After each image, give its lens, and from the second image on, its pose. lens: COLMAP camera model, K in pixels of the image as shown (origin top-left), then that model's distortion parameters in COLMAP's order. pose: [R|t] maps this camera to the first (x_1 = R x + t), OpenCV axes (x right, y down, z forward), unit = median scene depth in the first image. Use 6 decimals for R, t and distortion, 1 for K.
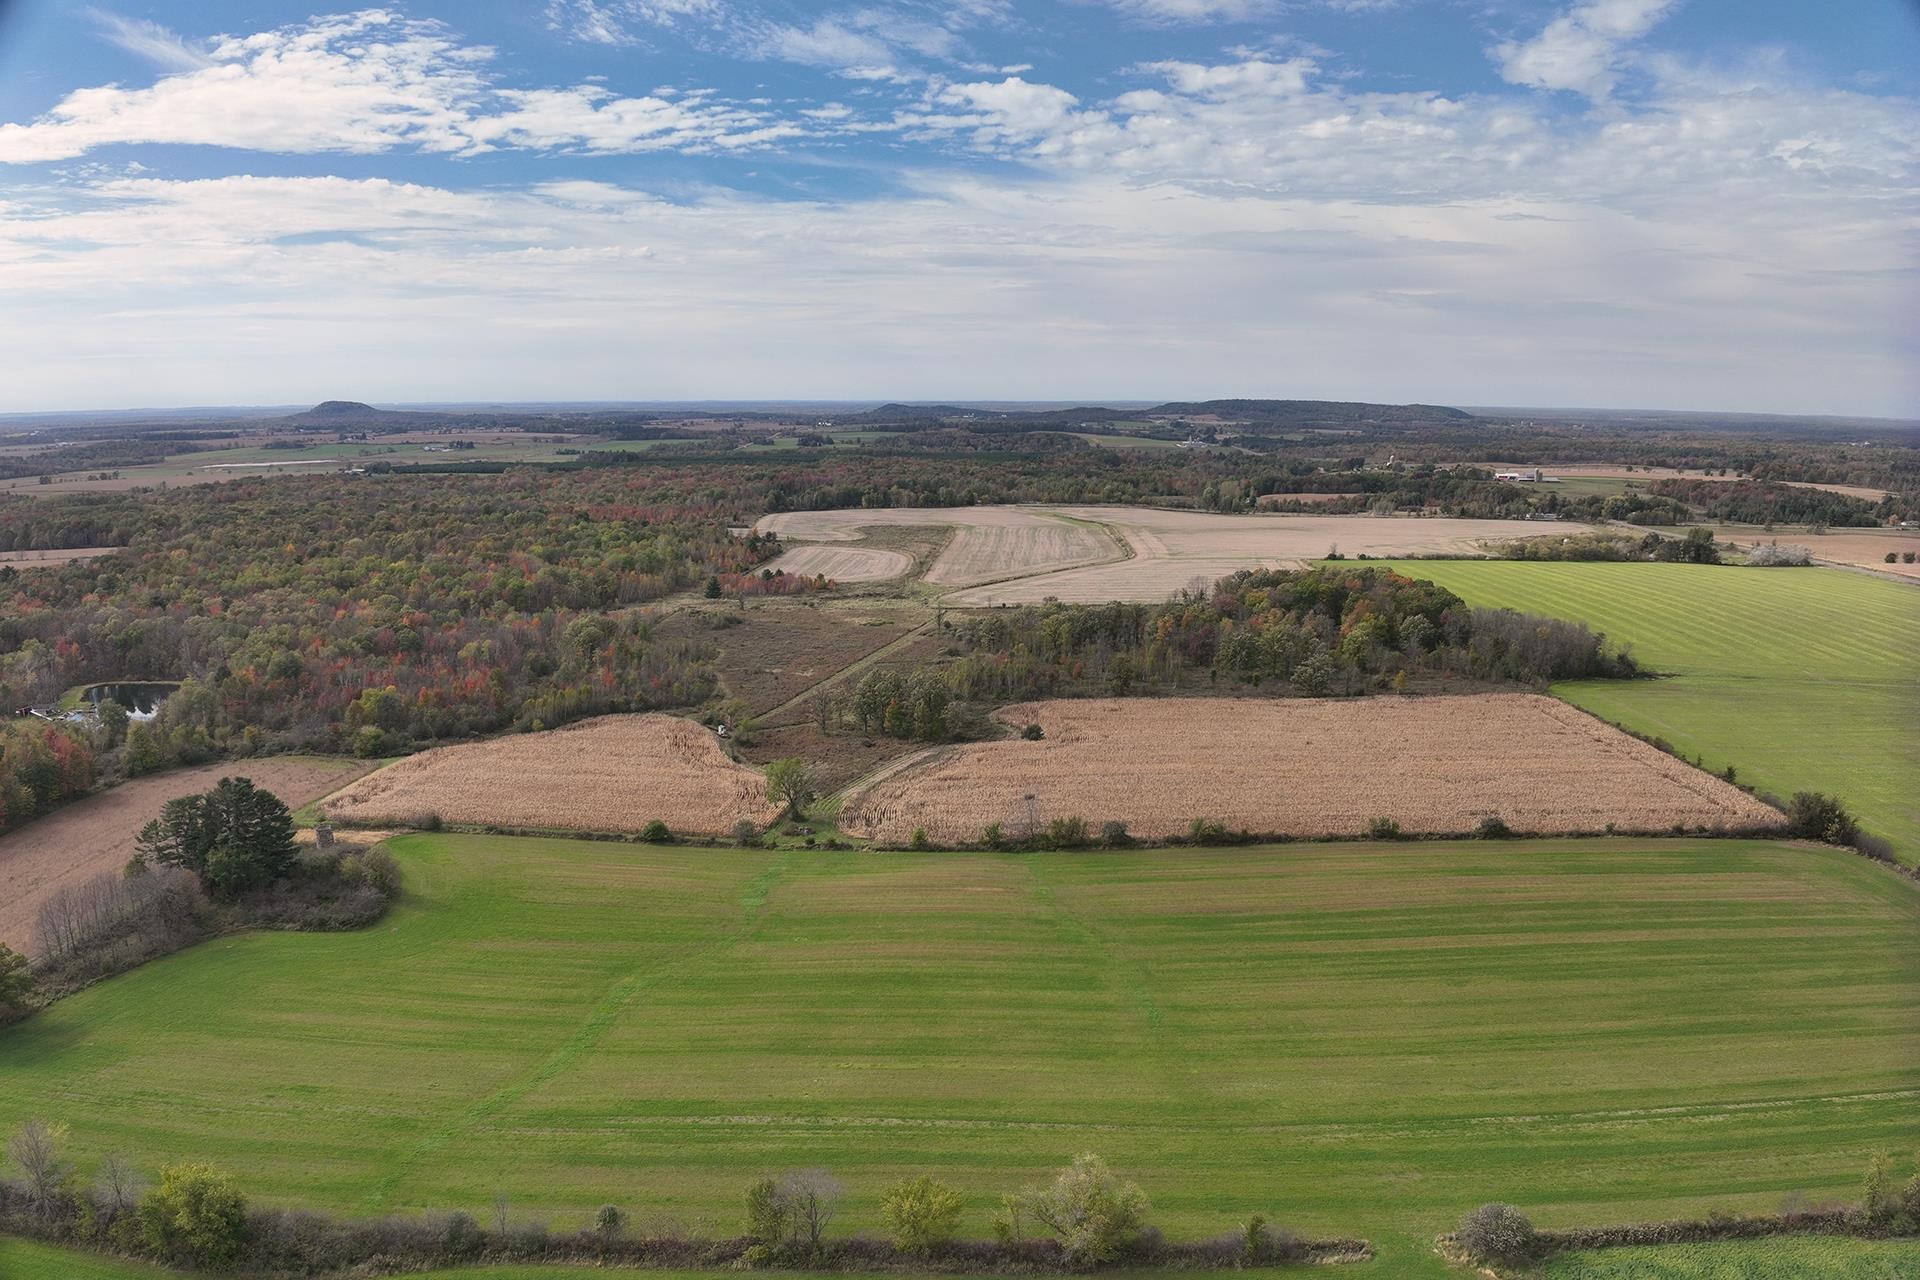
lens RADIAL K [[1351.8, 0, 960.0], [0, 1351.8, 640.0], [0, 0, 1]] dist [-0.108714, -0.015001]
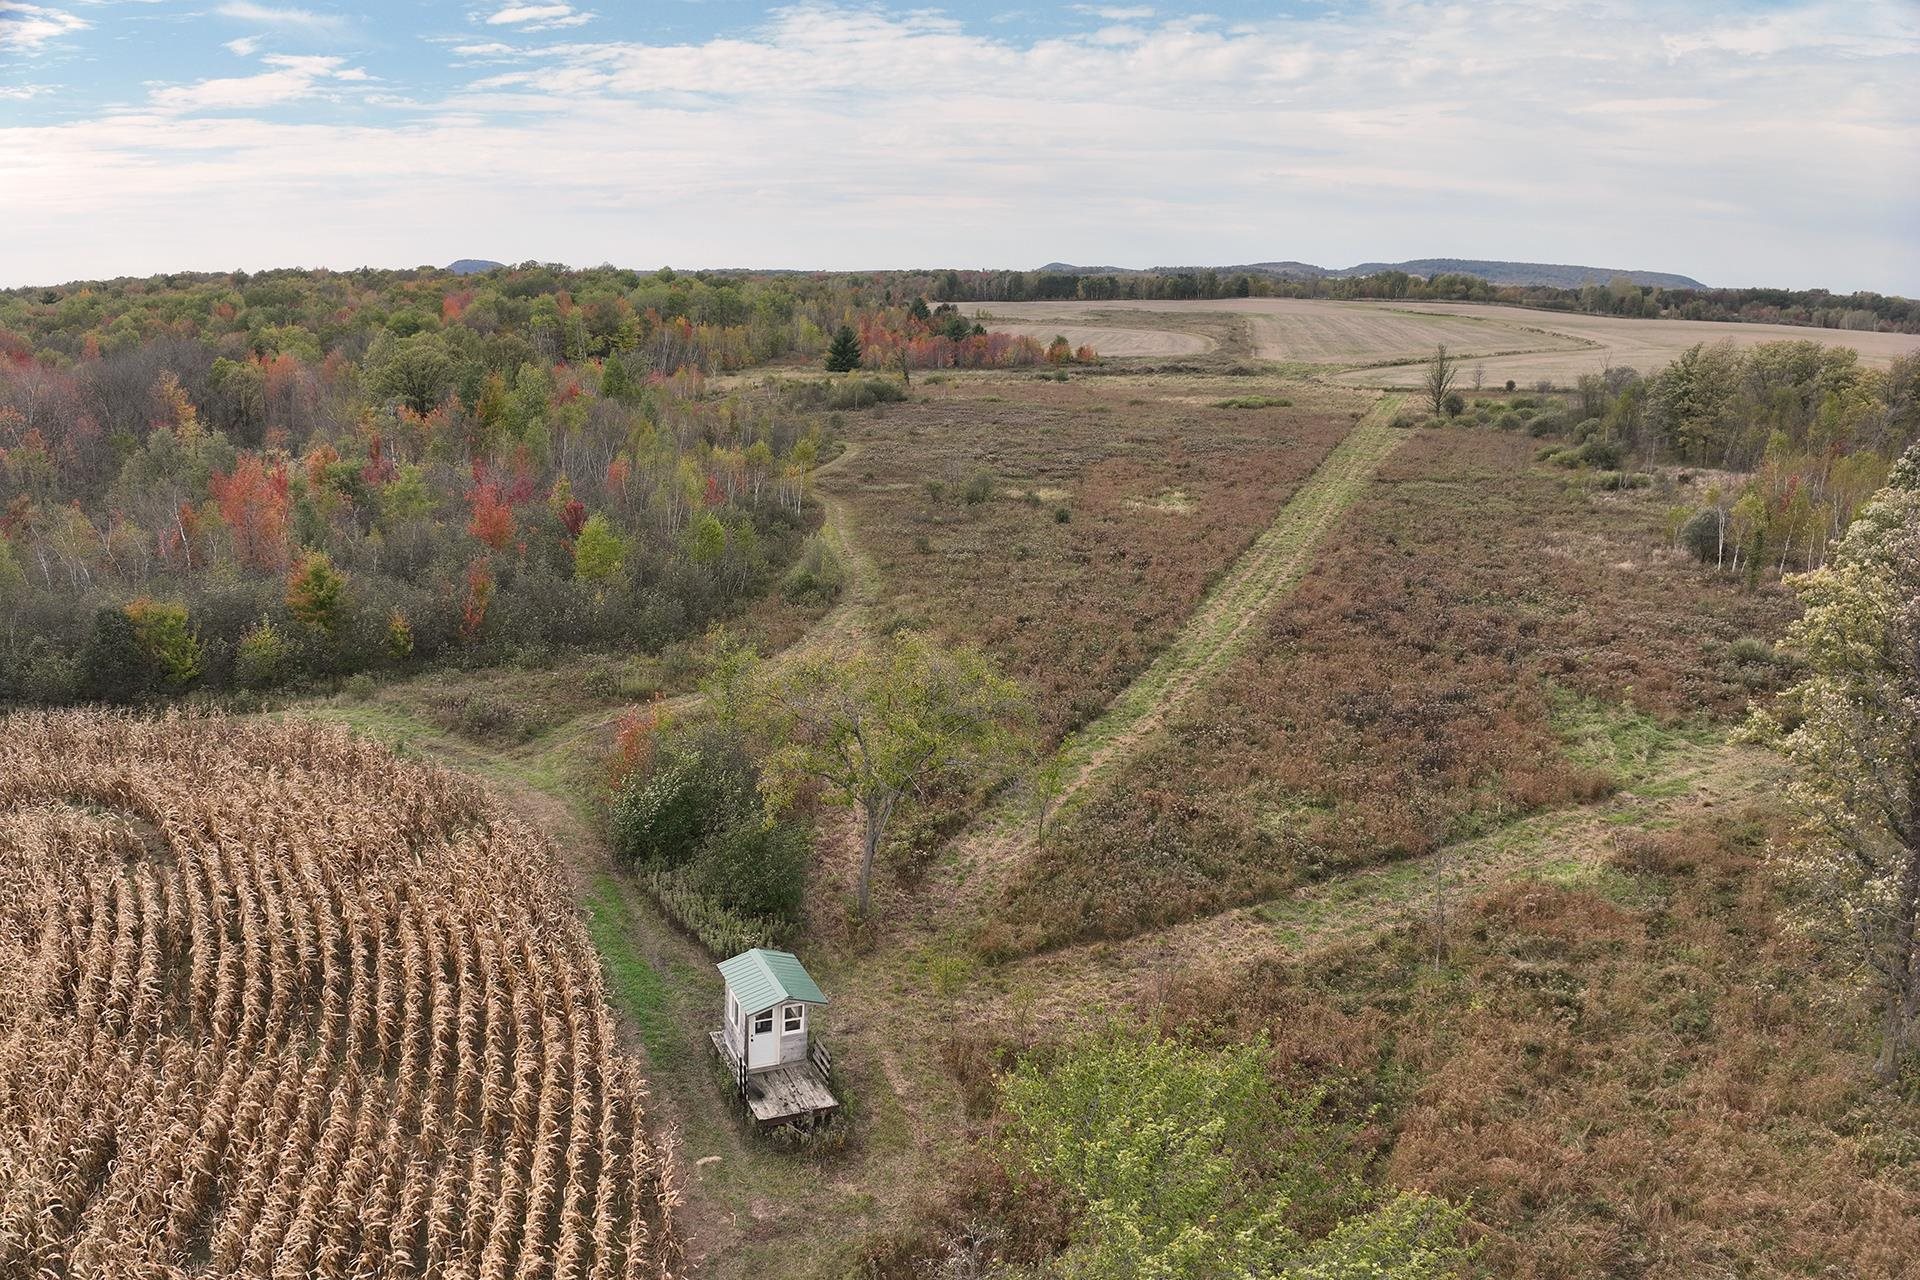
lens RADIAL K [[1350.7, 0, 960.0], [0, 1350.7, 640.0], [0, 0, 1]] dist [-0.118504, -0.000458]
pose [[0.993844, 0.033482, -0.105612, -0.128061], [-0.024090, 0.995741, 0.088987, 0.029035], [0.108142, -0.085895, 0.990418, 0.756256]]
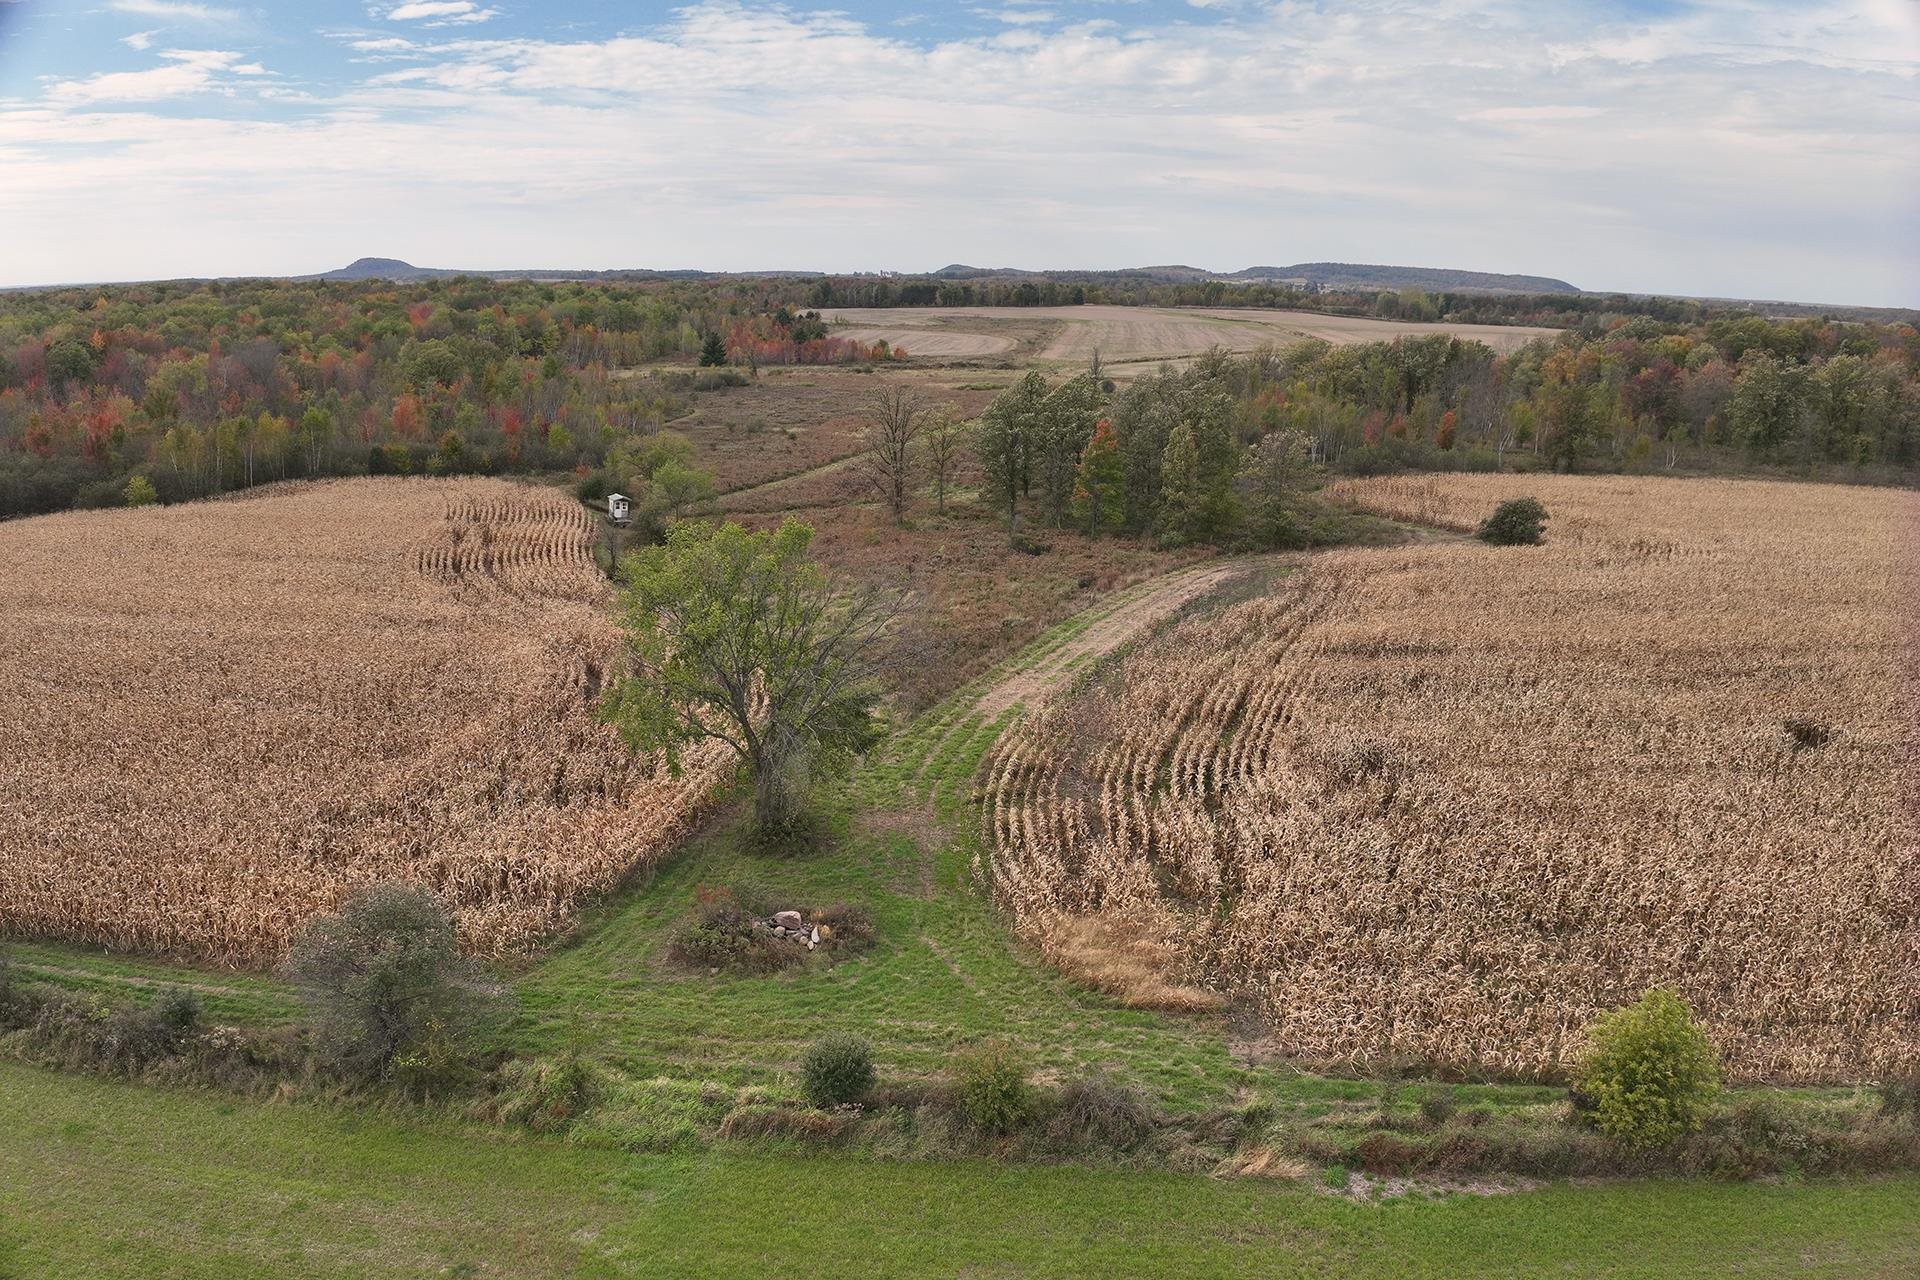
lens RADIAL K [[1358.3, 0, 960.0], [0, 1358.3, 640.0], [0, 0, 1]] dist [-0.115843, -0.005322]
pose [[0.998916, 0.025459, -0.038980, -0.056910], [-0.021992, 0.995971, 0.086935, 0.056481], [0.041036, -0.085984, 0.995451, 0.524231]]
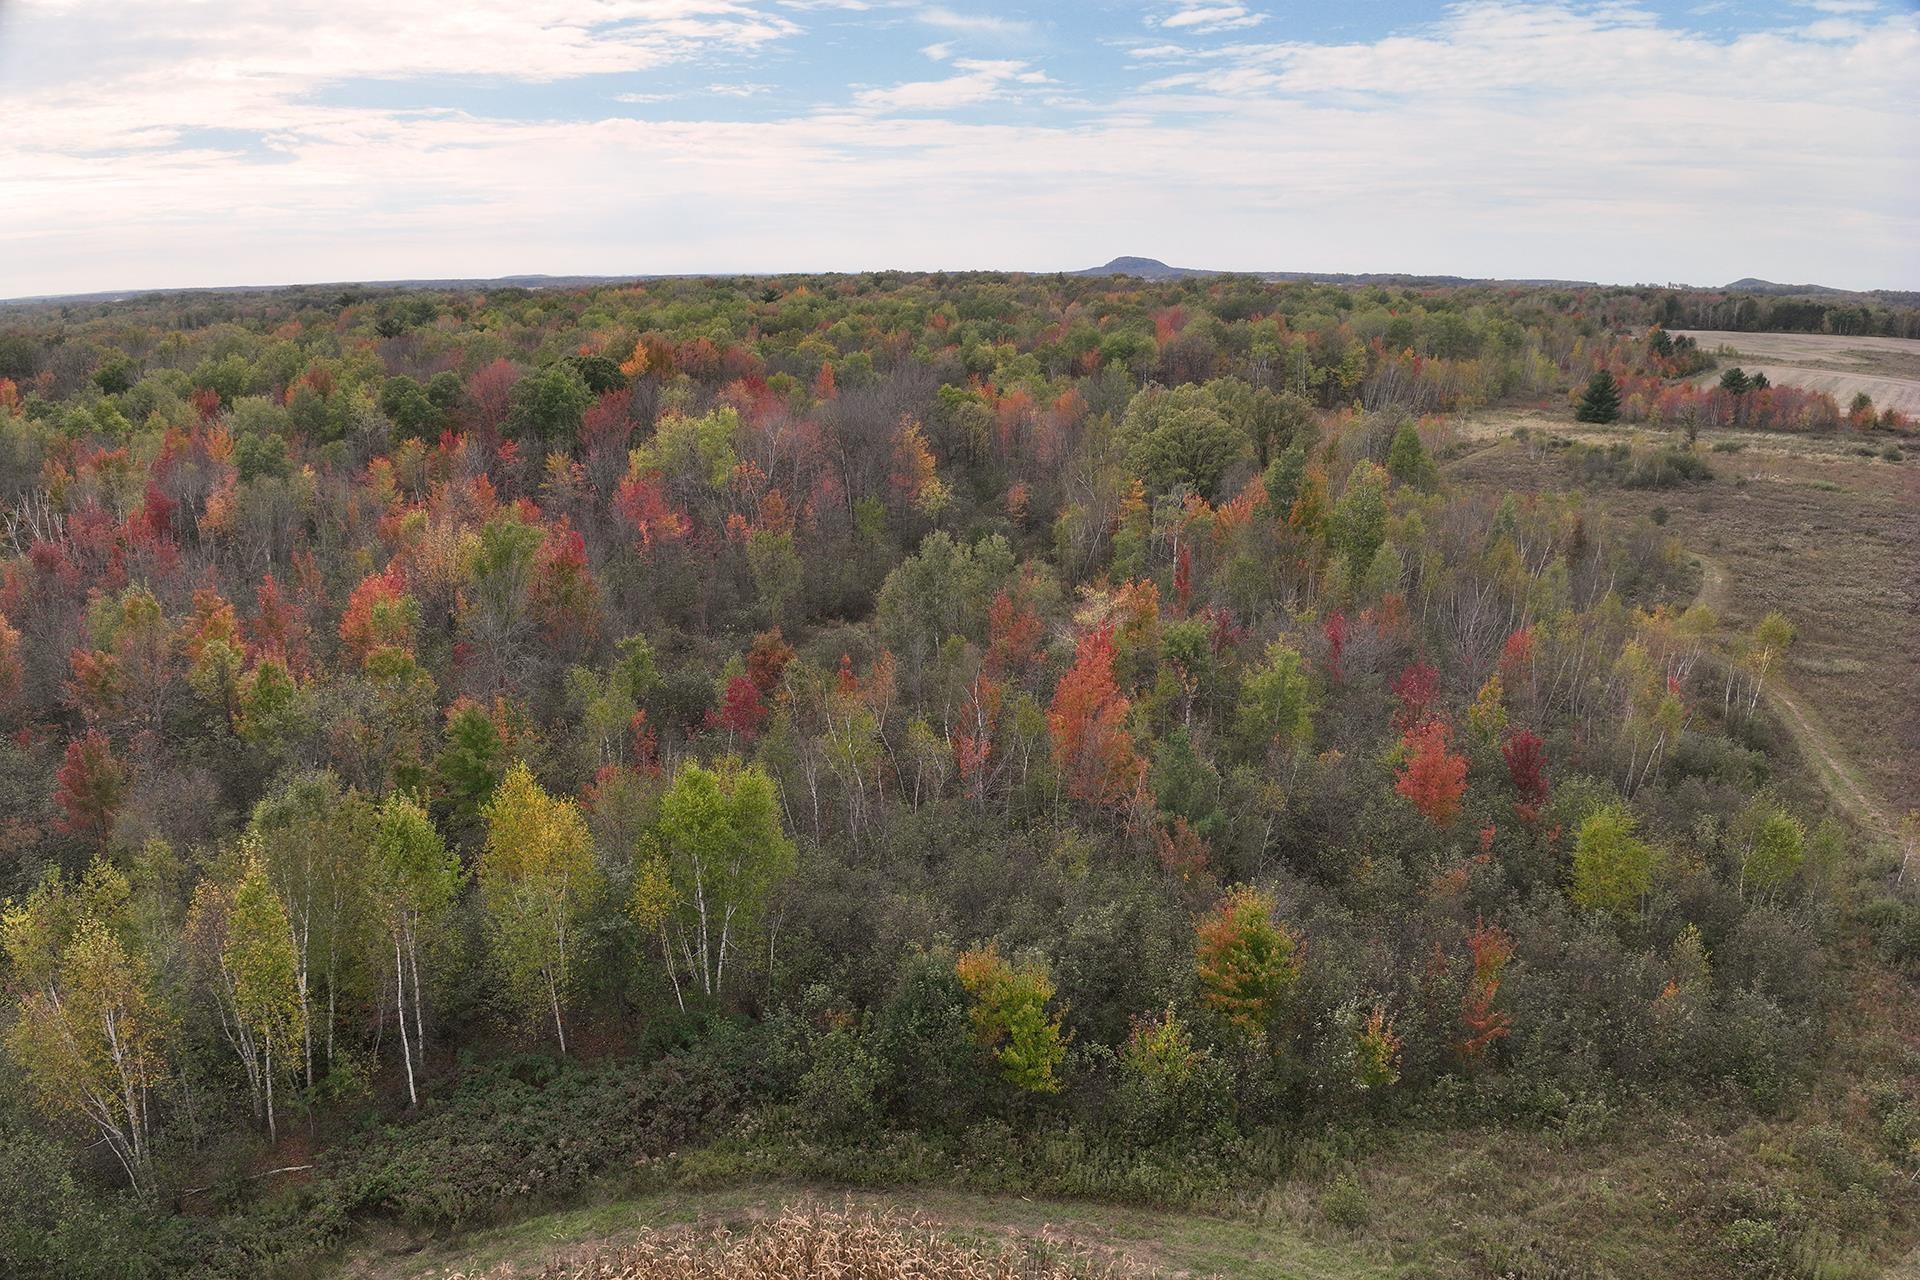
lens RADIAL K [[1339.7, 0, 960.0], [0, 1339.7, 640.0], [0, 0, 1]] dist [-0.096920, -0.023386]
pose [[0.839418, 0.147485, -0.523092, -0.185678], [-0.099527, 0.987914, 0.118827, 0.009100], [0.534295, -0.047684, 0.843952, 0.807327]]
